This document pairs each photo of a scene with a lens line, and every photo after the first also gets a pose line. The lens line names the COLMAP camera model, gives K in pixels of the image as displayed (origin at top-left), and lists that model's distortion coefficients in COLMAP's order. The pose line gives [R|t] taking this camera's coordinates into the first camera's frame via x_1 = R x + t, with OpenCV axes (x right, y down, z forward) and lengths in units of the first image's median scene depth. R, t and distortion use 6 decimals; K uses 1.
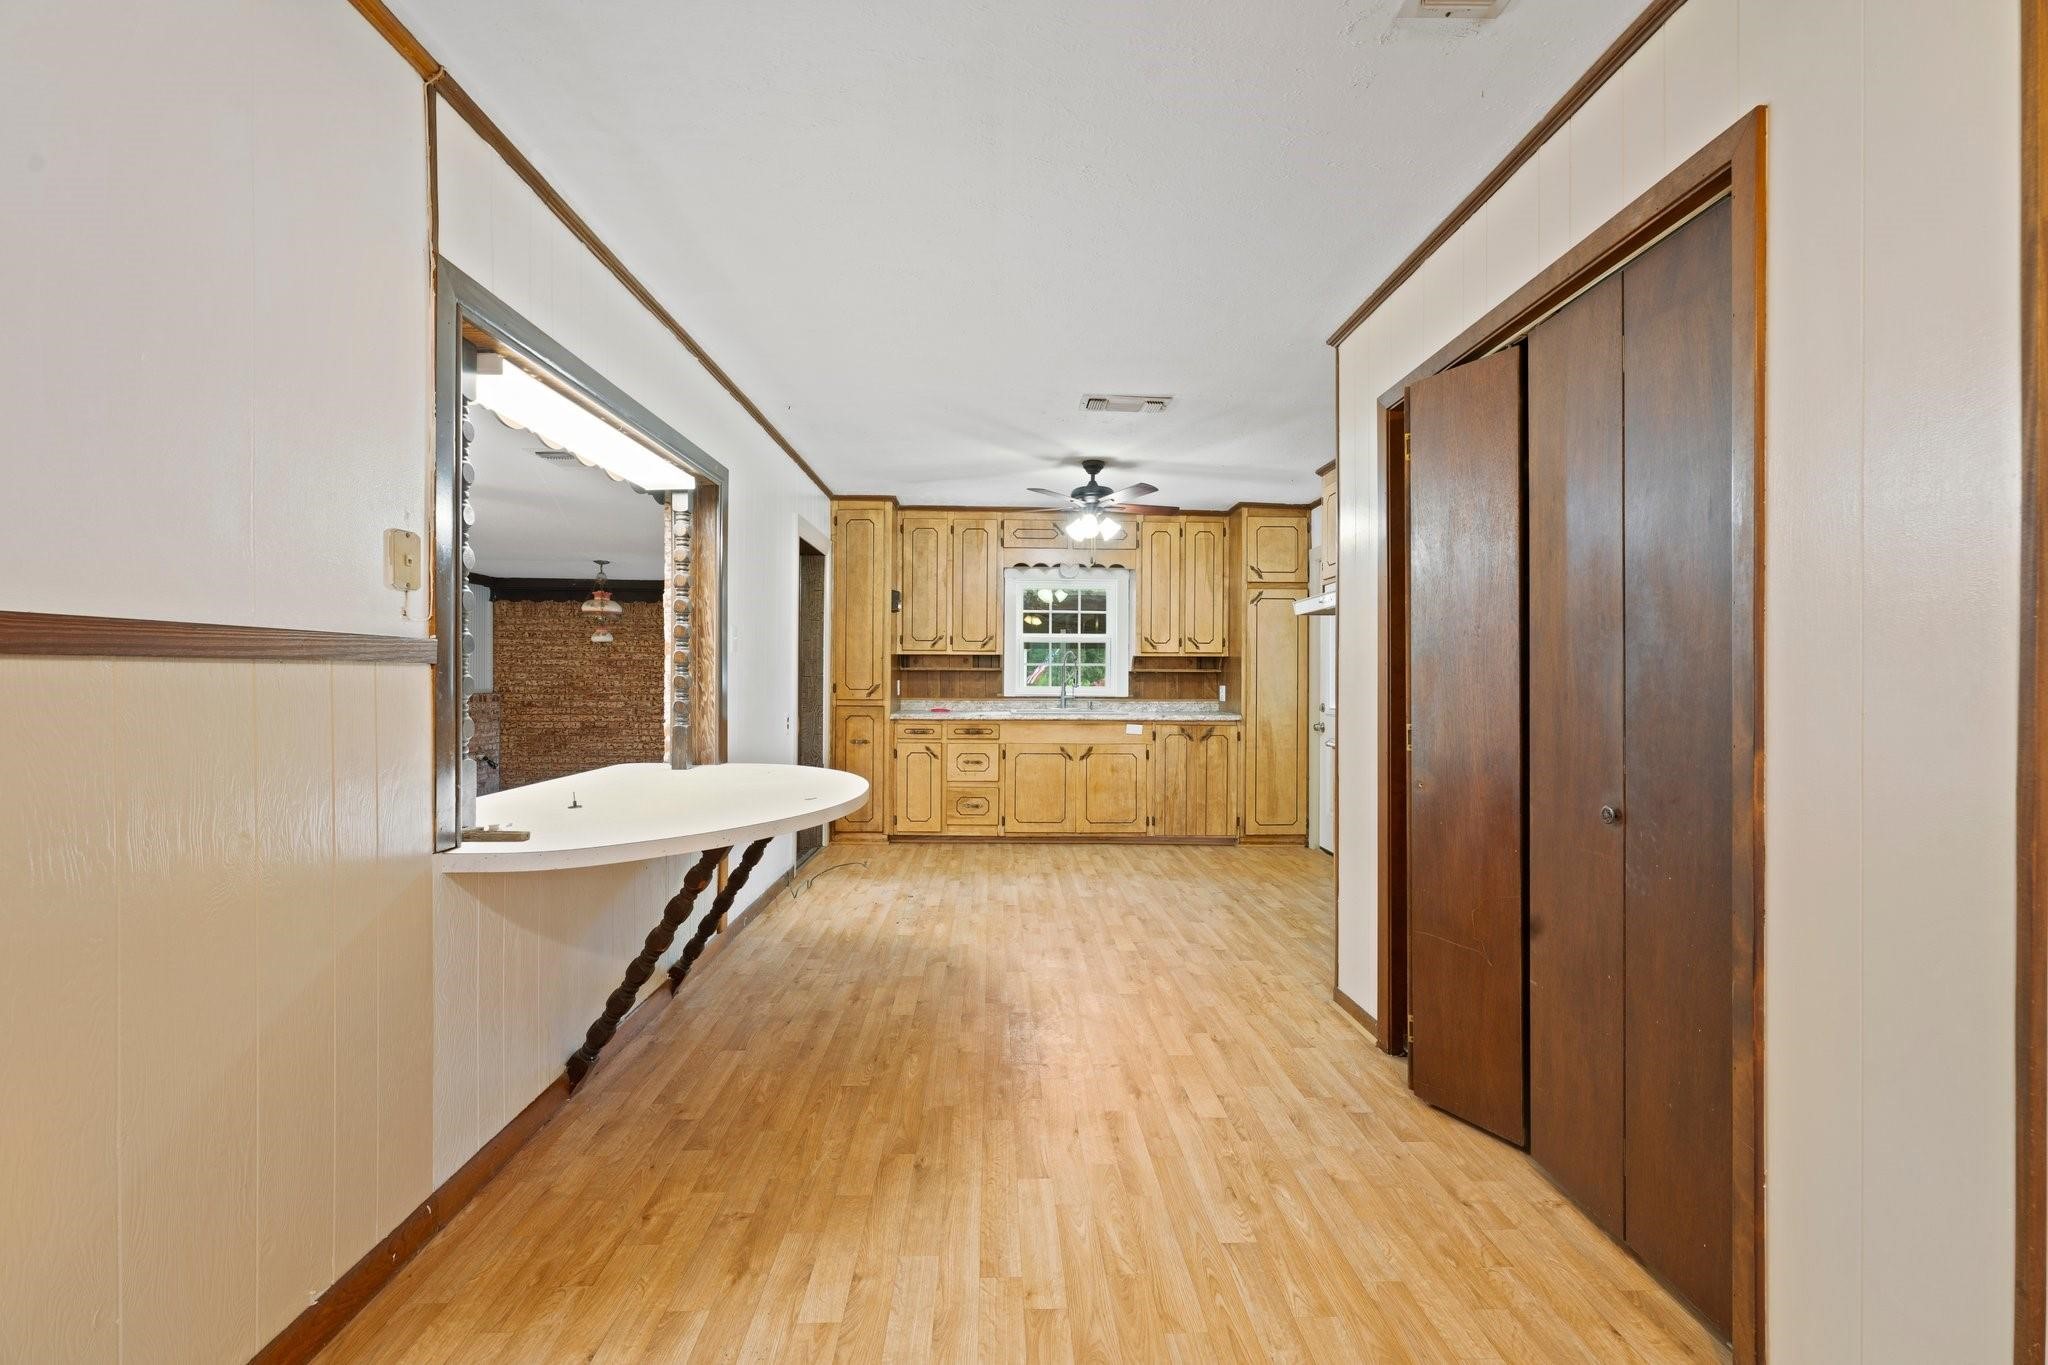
lens RADIAL K [[819.3, 0, 1043.8], [0, 819.3, 676.5], [0, 0, 1]] dist [0.001962, -0.001206]
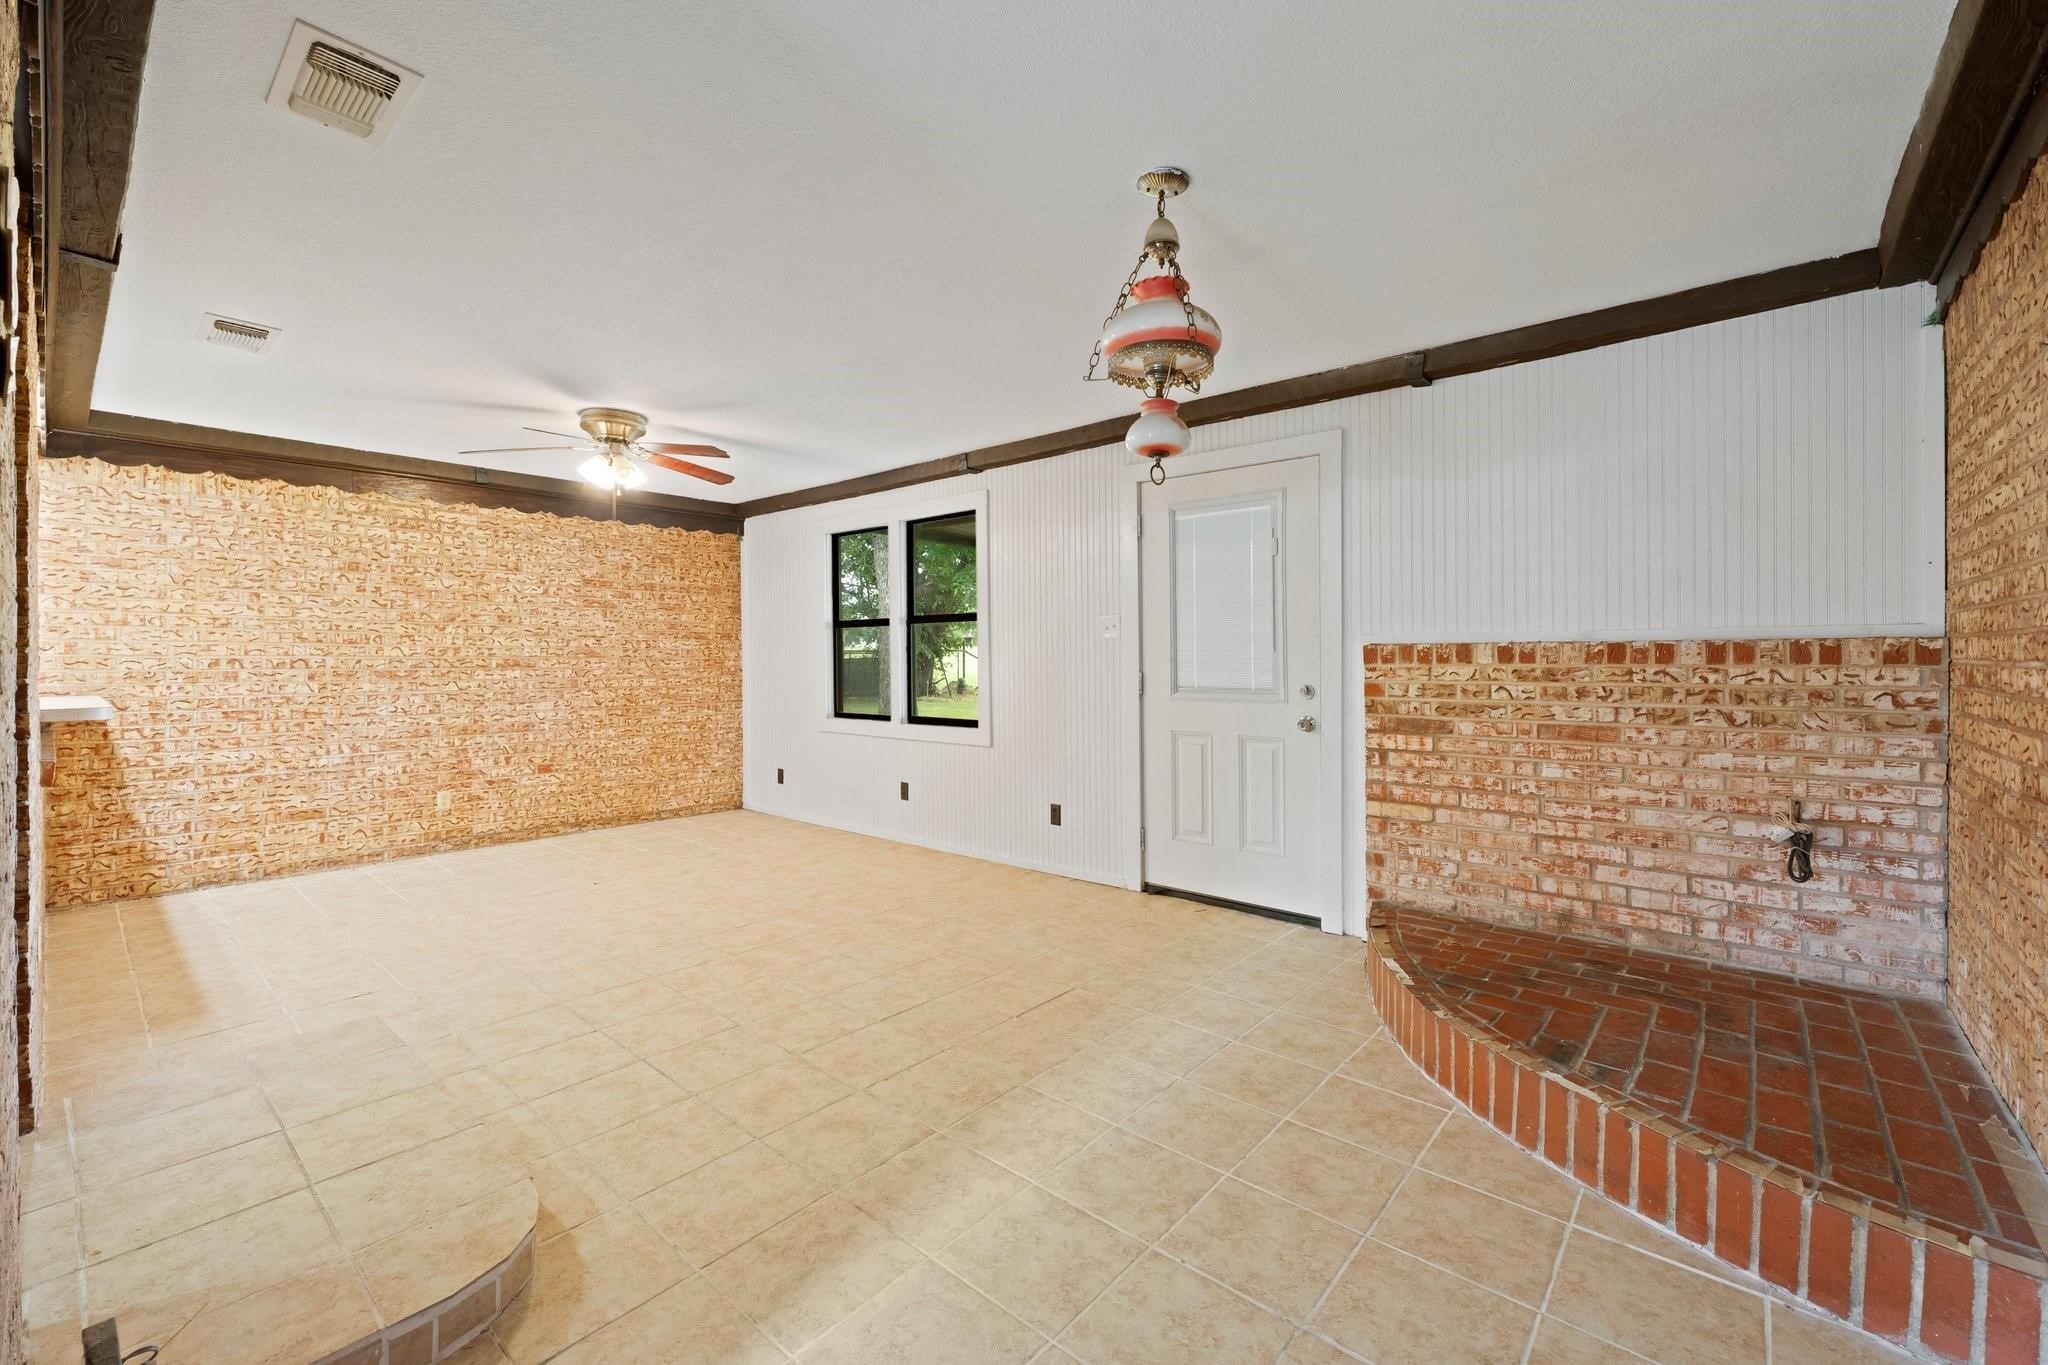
lens RADIAL K [[819.3, 0, 1025.7], [0, 819.3, 682.8], [0, 0, 1]] dist [0.001962, -0.001206]
pose [[-0.675160, 0.021241, -0.737365, -0.318492], [0.003719, 0.999671, 0.025391, 0.037994], [0.737662, 0.014401, -0.675017, 1.307007]]
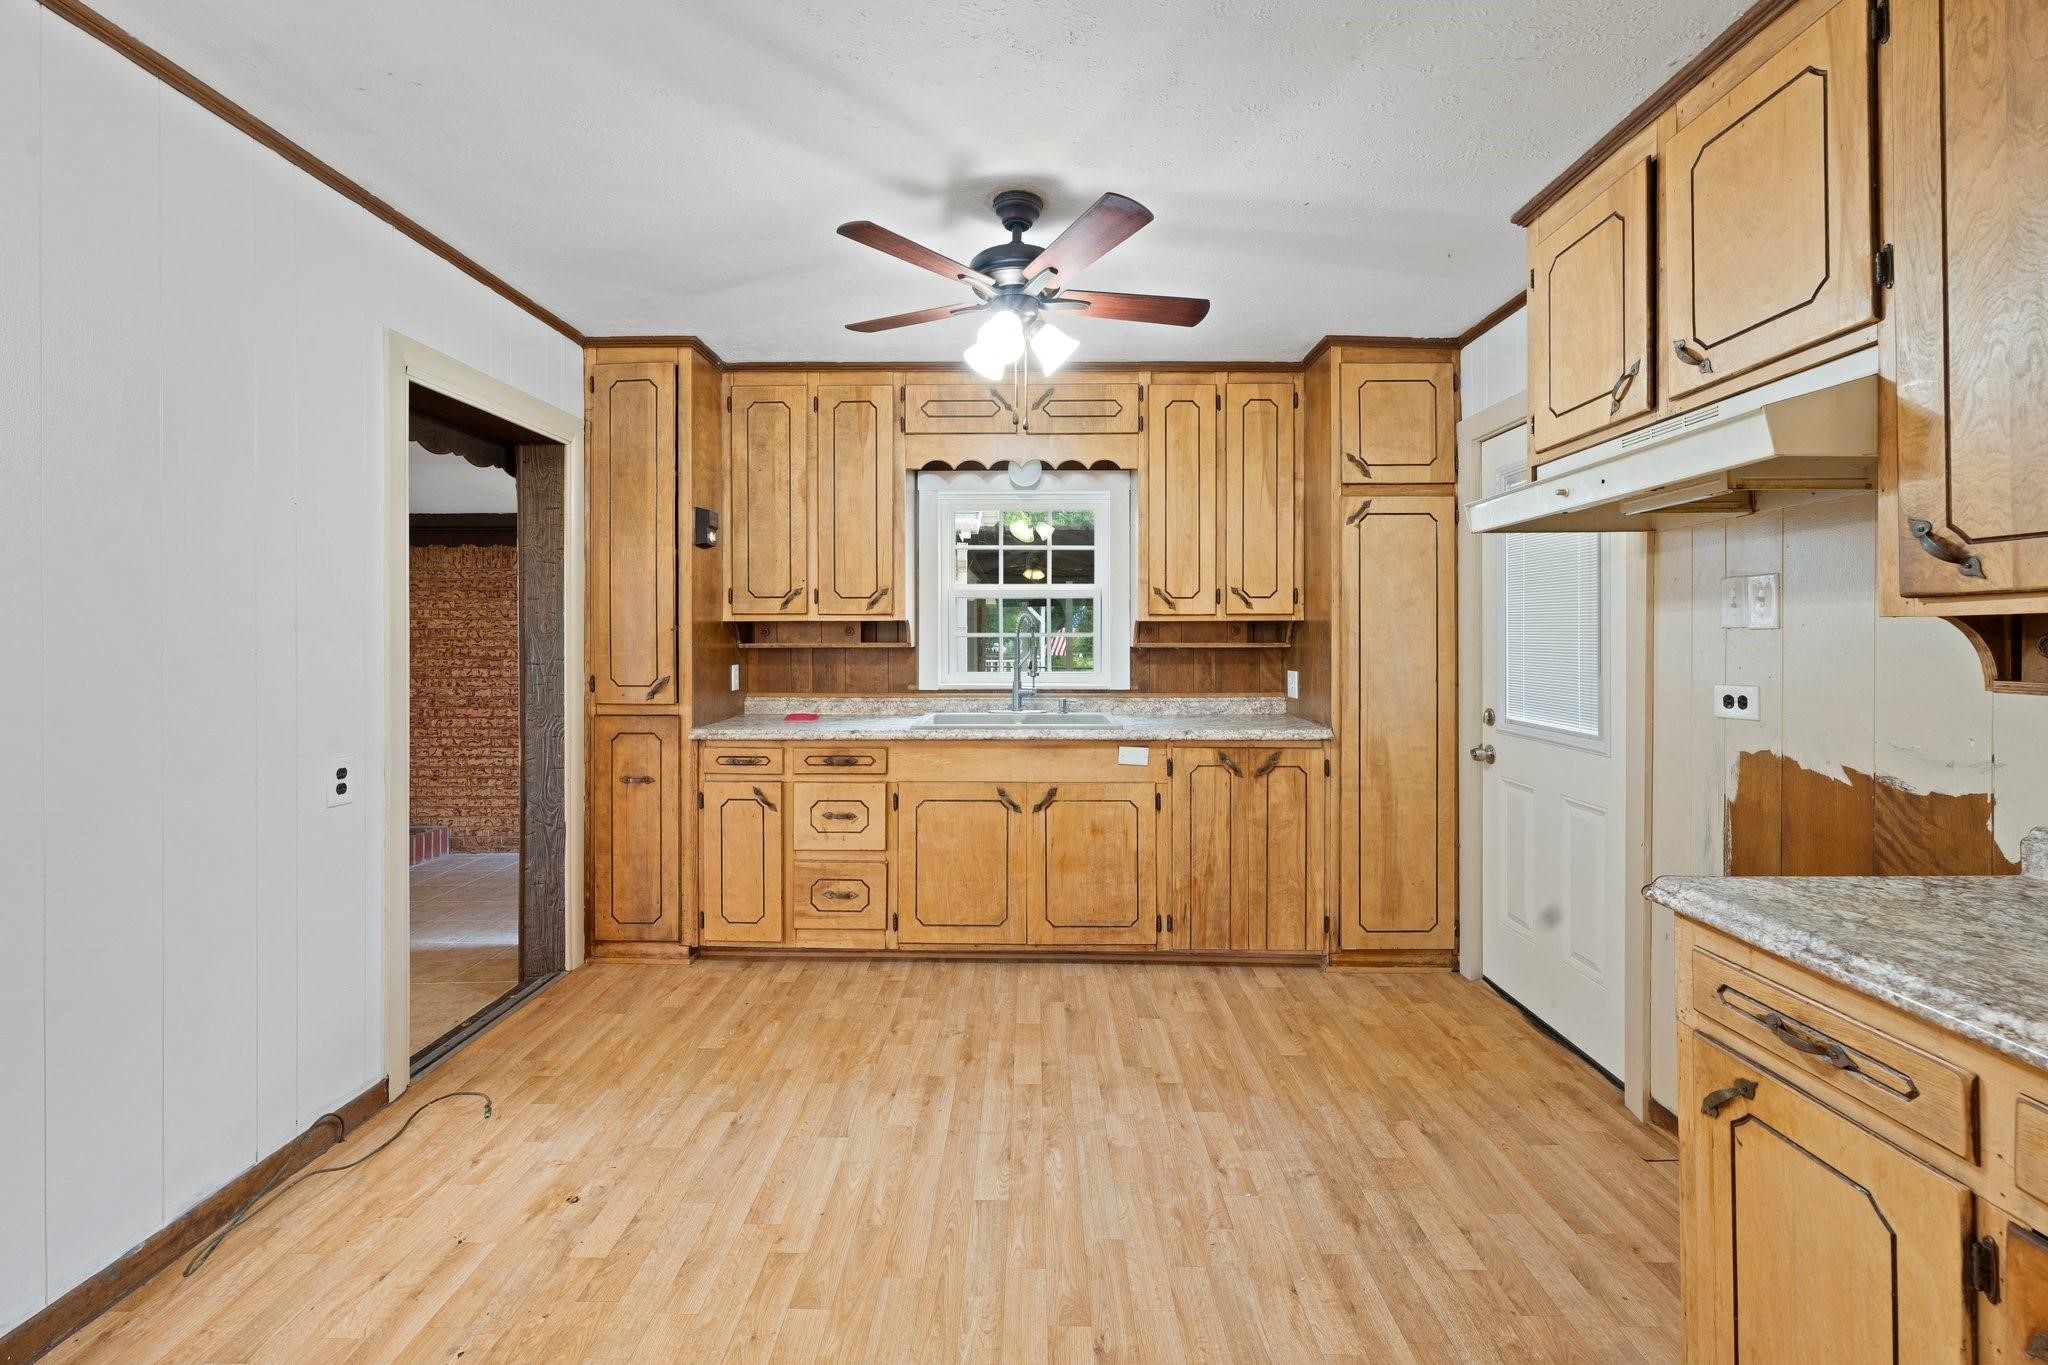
lens RADIAL K [[819.3, 0, 1043.8], [0, 819.3, 634.1], [0, 0, 1]] dist [0.001962, -0.001206]
pose [[0.998732, -0.006579, -0.049911, 0.077804], [0.006649, 0.999977, 0.001226, -0.017849], [0.049902, -0.001556, 0.998753, 0.446396]]
